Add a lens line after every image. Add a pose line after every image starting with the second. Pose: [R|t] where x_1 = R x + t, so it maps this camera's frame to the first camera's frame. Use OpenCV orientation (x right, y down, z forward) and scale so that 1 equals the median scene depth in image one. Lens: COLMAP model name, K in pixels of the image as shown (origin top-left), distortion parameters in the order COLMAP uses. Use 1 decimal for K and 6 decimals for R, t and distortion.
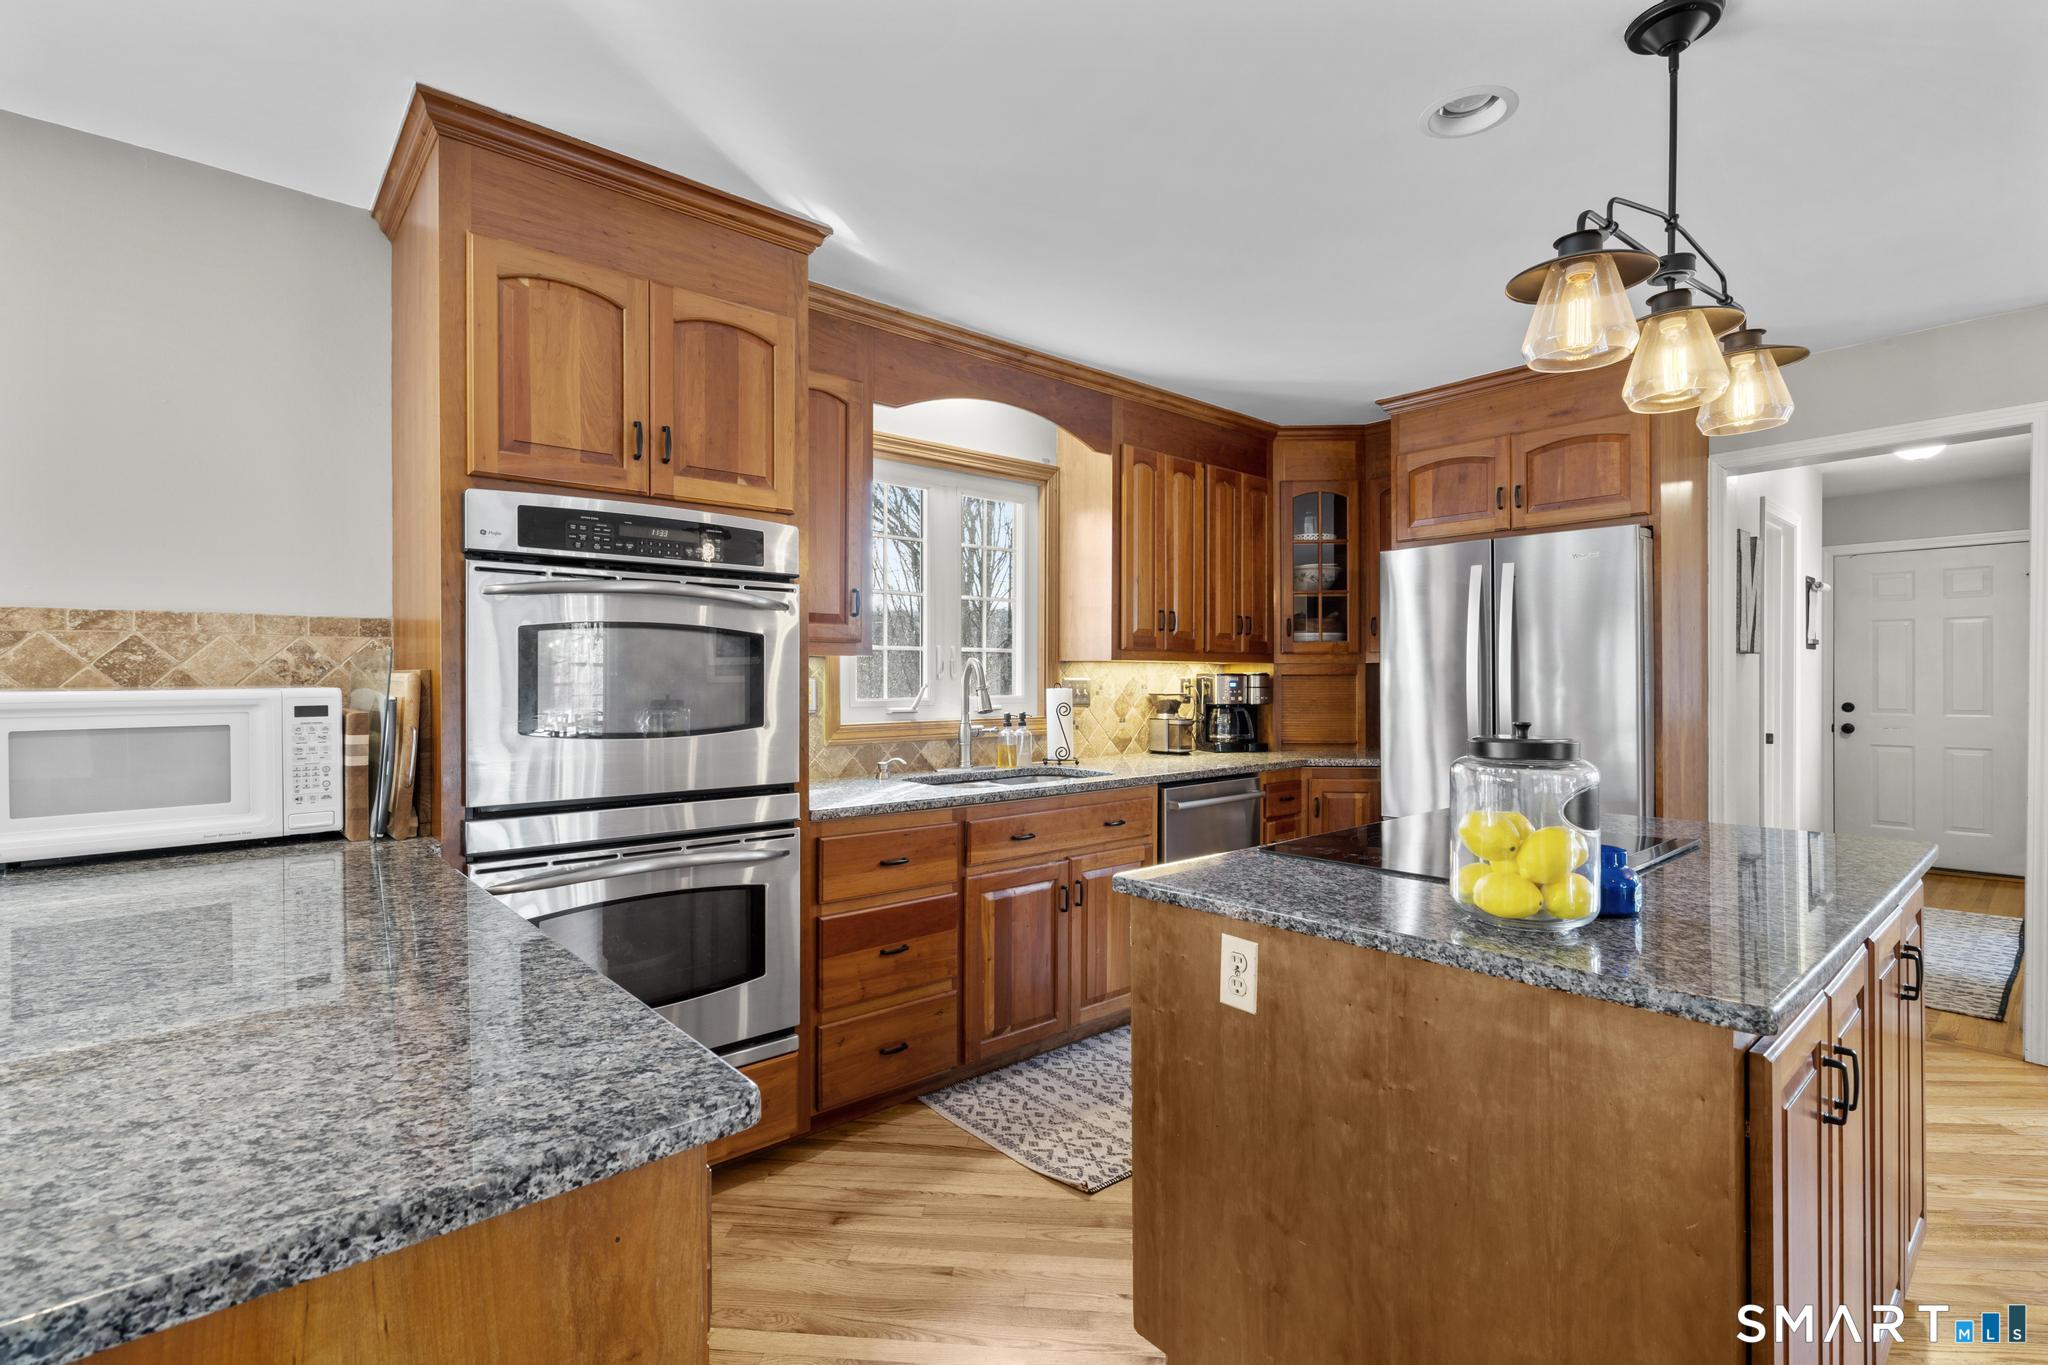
lens RADIAL K [[946.4, 0, 1015.0], [0, 946.4, 681.2], [0, 0, 1]] dist [-0.002516, 0.003705]
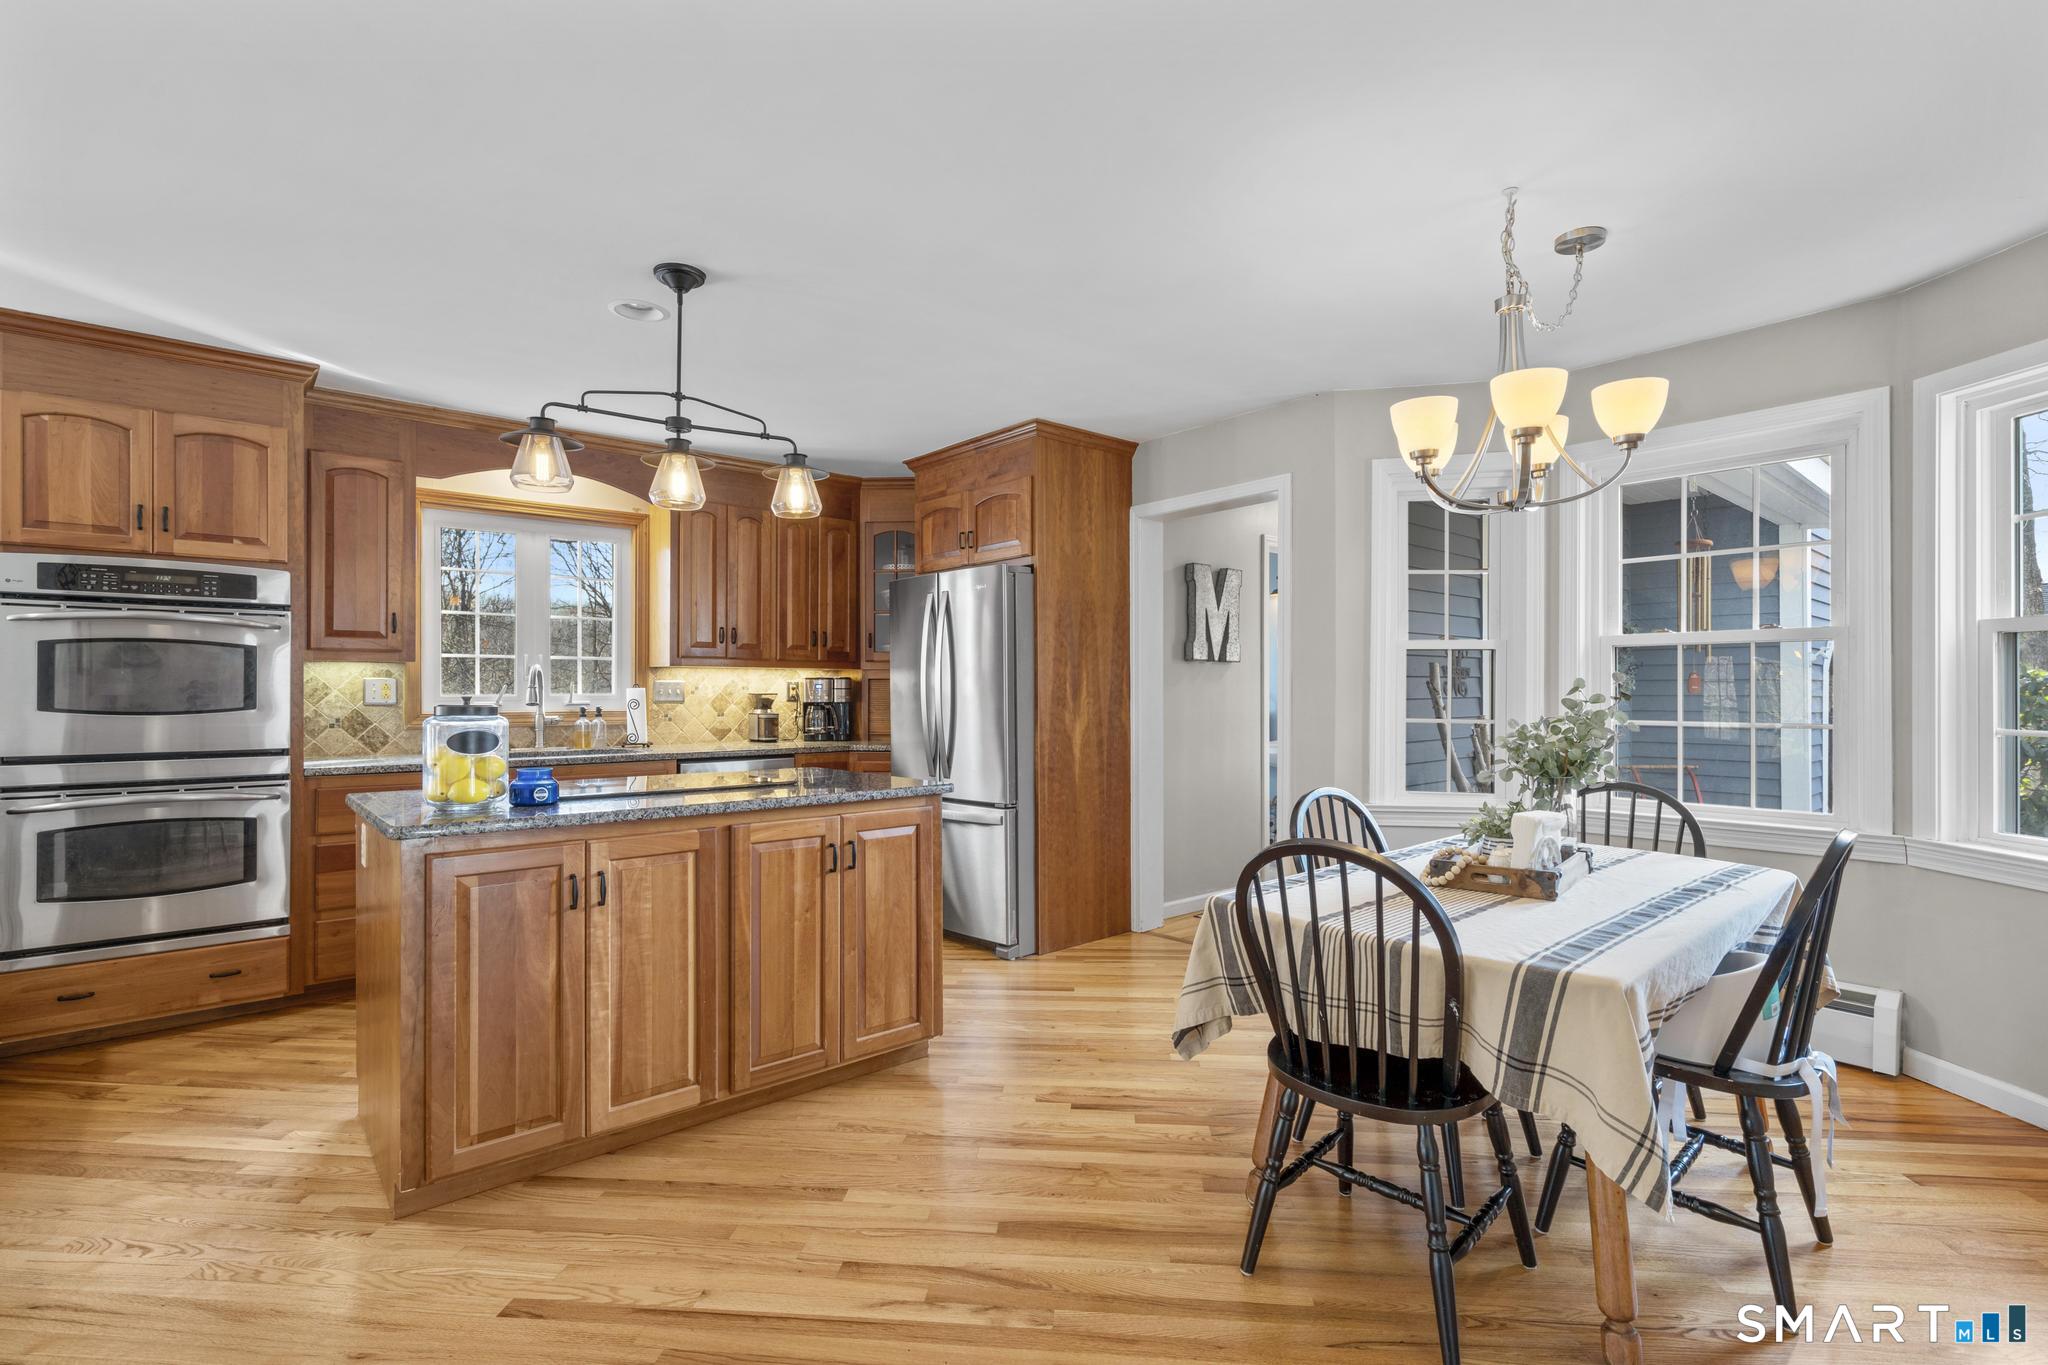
lens RADIAL K [[946.4, 0, 1006.1], [0, 946.4, 687.0], [0, 0, 1]] dist [-0.002516, 0.003705]
pose [[0.999778, 0.003335, -0.020813, 0.746842], [-0.003435, 0.999983, -0.004762, 0.013353], [0.020797, 0.004832, 0.999772, -0.352187]]
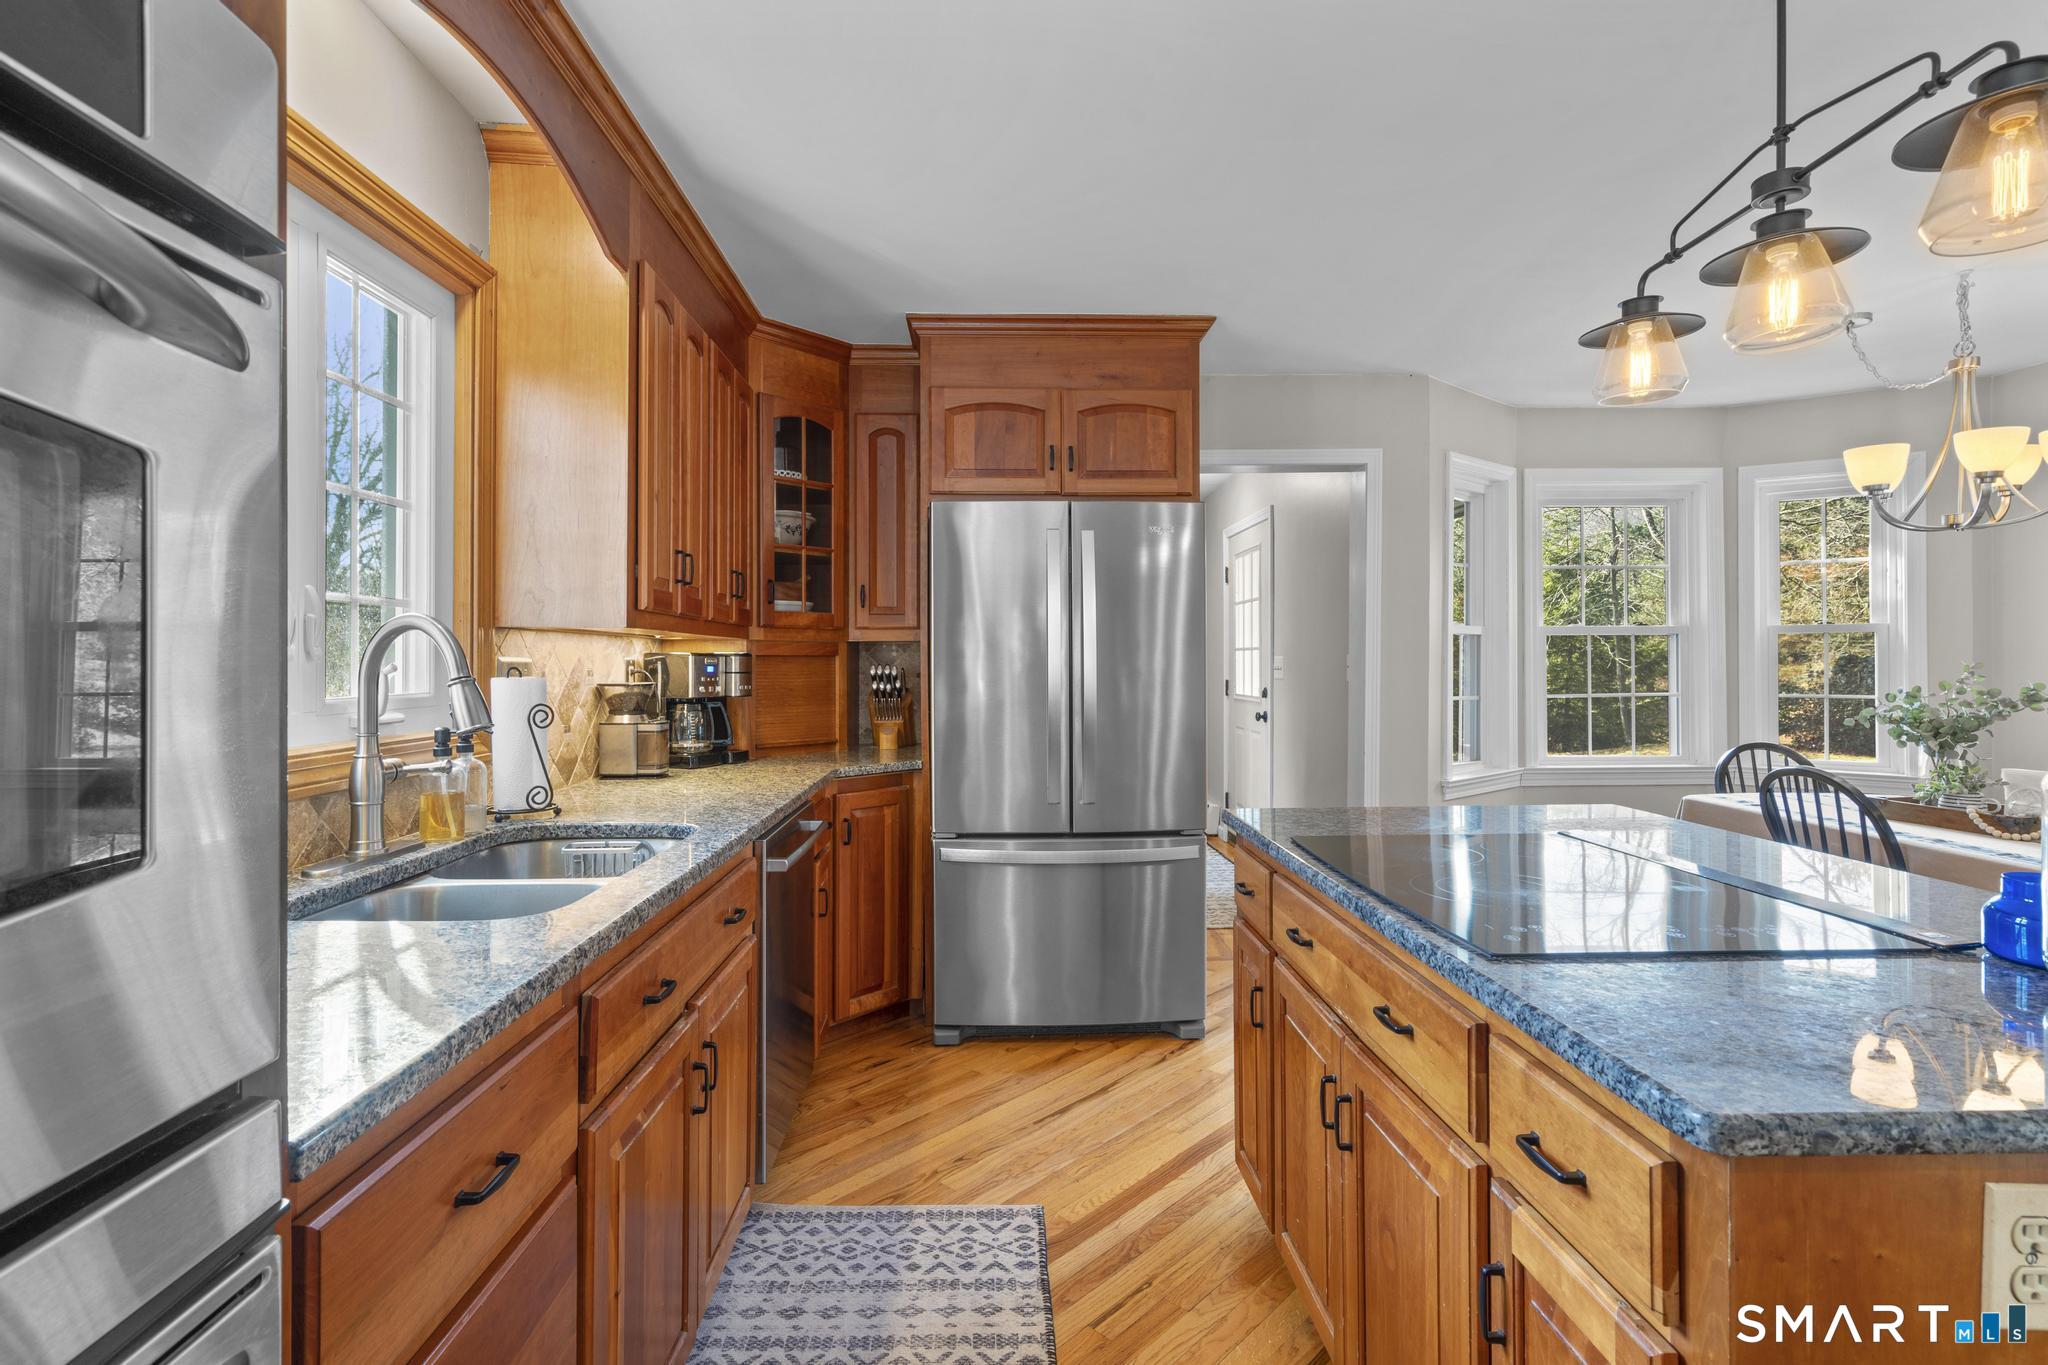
lens RADIAL K [[946.4, 0, 997.2], [0, 946.4, 674.3], [0, 0, 1]] dist [-0.002516, 0.003705]
pose [[0.651303, -0.008508, 0.758770, -0.223195], [-0.000701, 0.999930, 0.011814, -0.001283], [-0.758818, -0.008227, 0.651251, 0.527198]]
